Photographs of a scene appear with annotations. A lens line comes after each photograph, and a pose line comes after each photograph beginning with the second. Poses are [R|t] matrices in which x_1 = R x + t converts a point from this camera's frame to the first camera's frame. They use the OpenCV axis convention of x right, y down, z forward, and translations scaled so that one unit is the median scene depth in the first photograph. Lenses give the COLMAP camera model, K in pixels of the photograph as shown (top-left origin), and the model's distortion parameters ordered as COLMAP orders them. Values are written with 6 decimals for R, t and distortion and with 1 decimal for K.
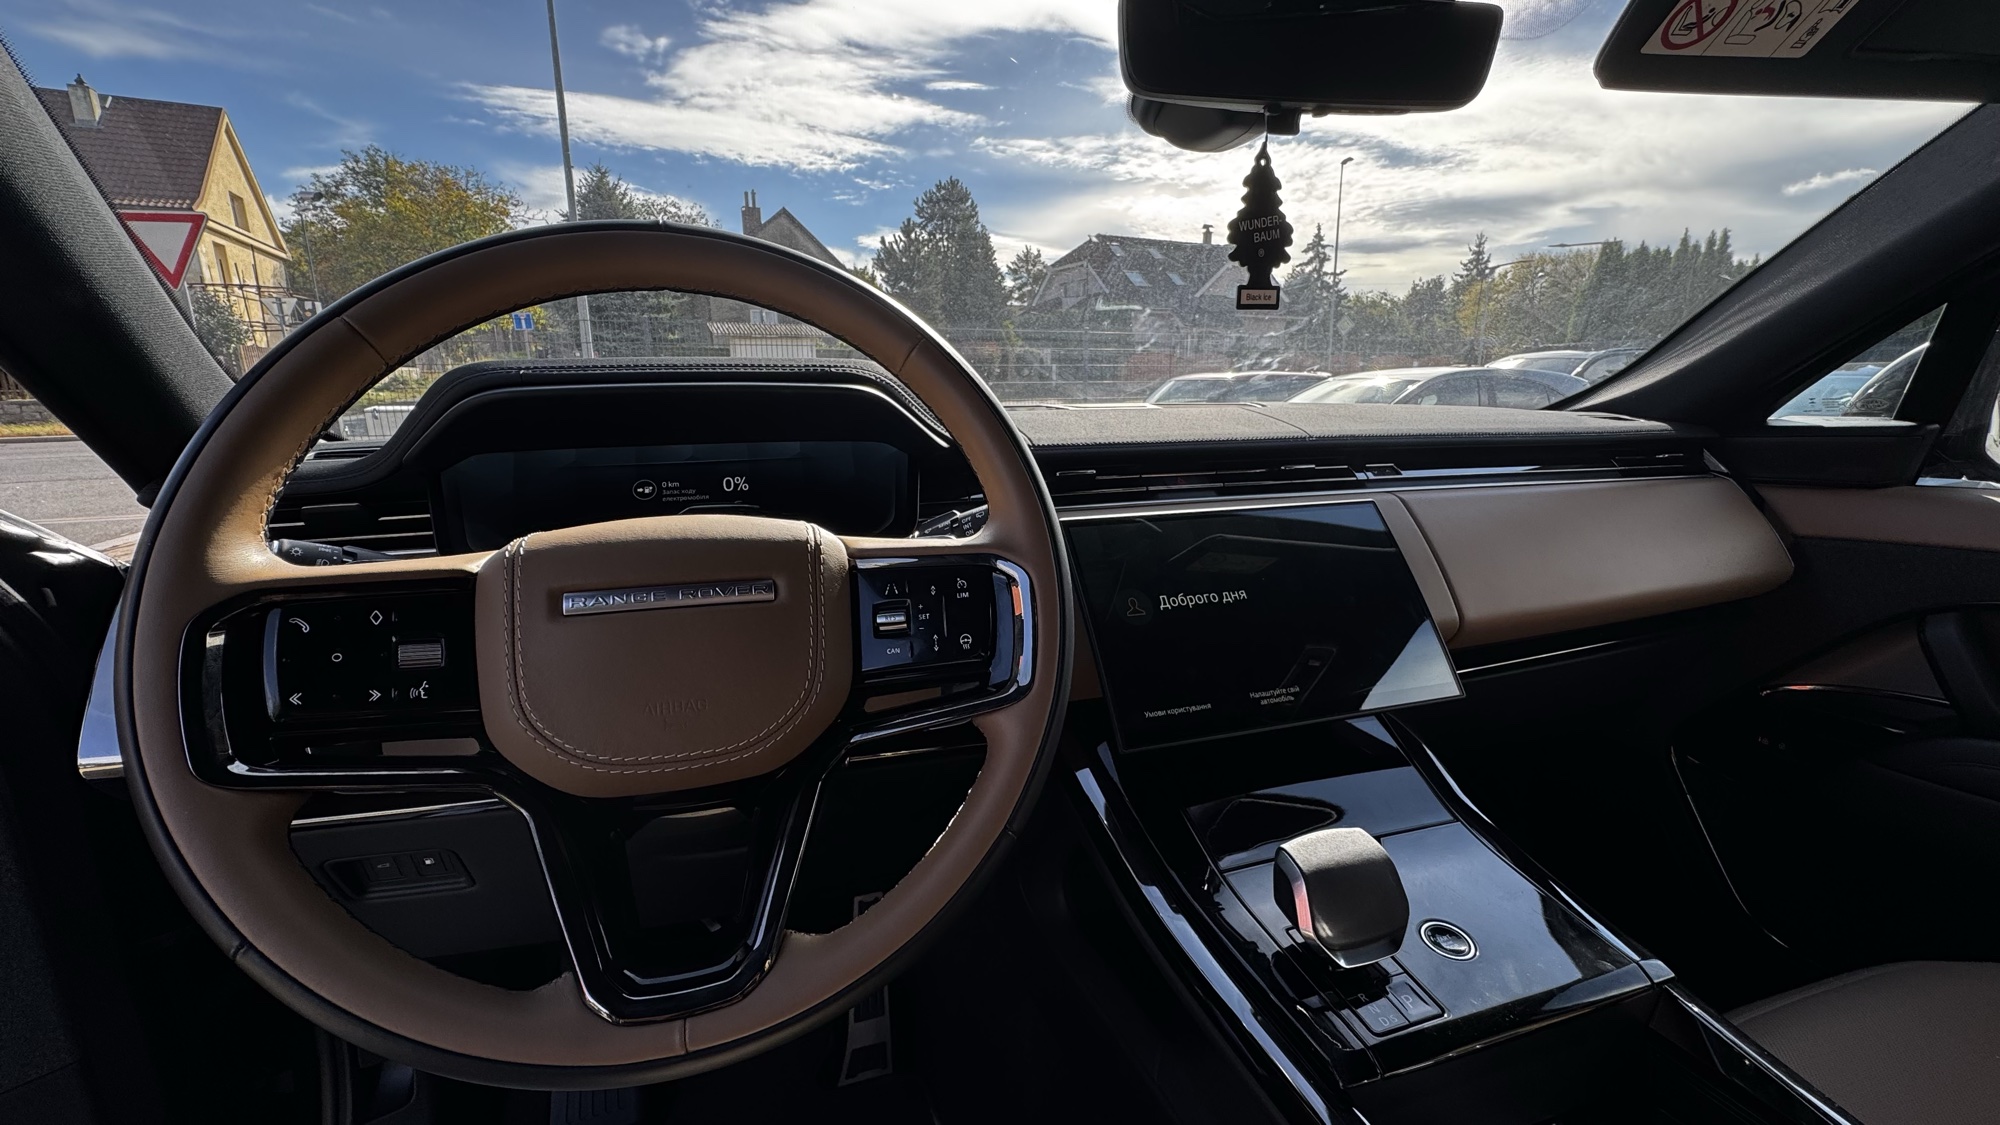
lens RADIAL K [[796.3, 0, 1000.0], [0, 796.3, 562.5], [0, 0, 1]] dist [-0.000282, 0.000447]
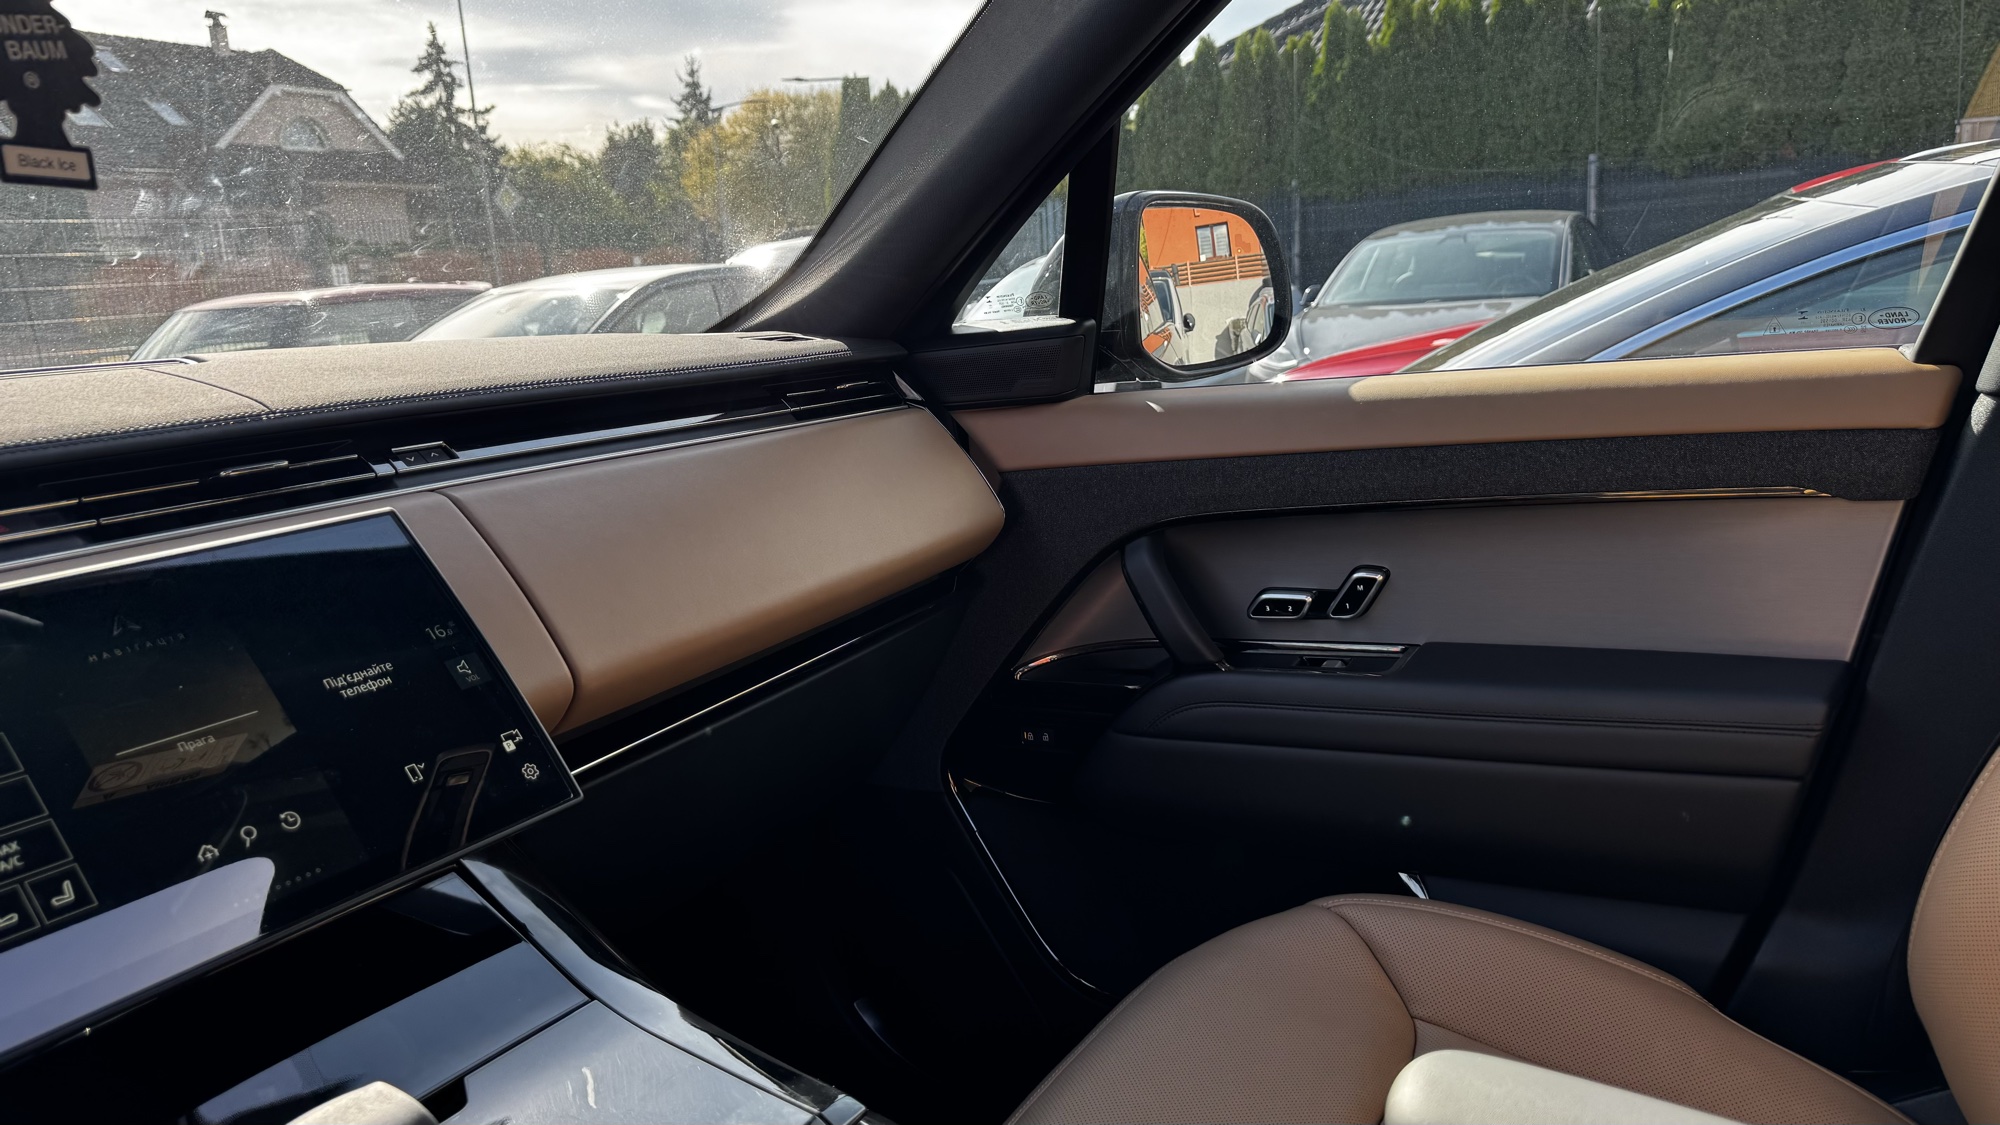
lens RADIAL K [[1412.1, 0, 990.0], [0, 1412.1, 558.8], [0, 0, 1]] dist [0.091332, -0.138440]
pose [[0.761565, -0.169426, 0.625550, 0.152902], [0.196667, 0.980125, 0.026032, 0.017347], [-0.617528, 0.103200, 0.779750, -0.088512]]
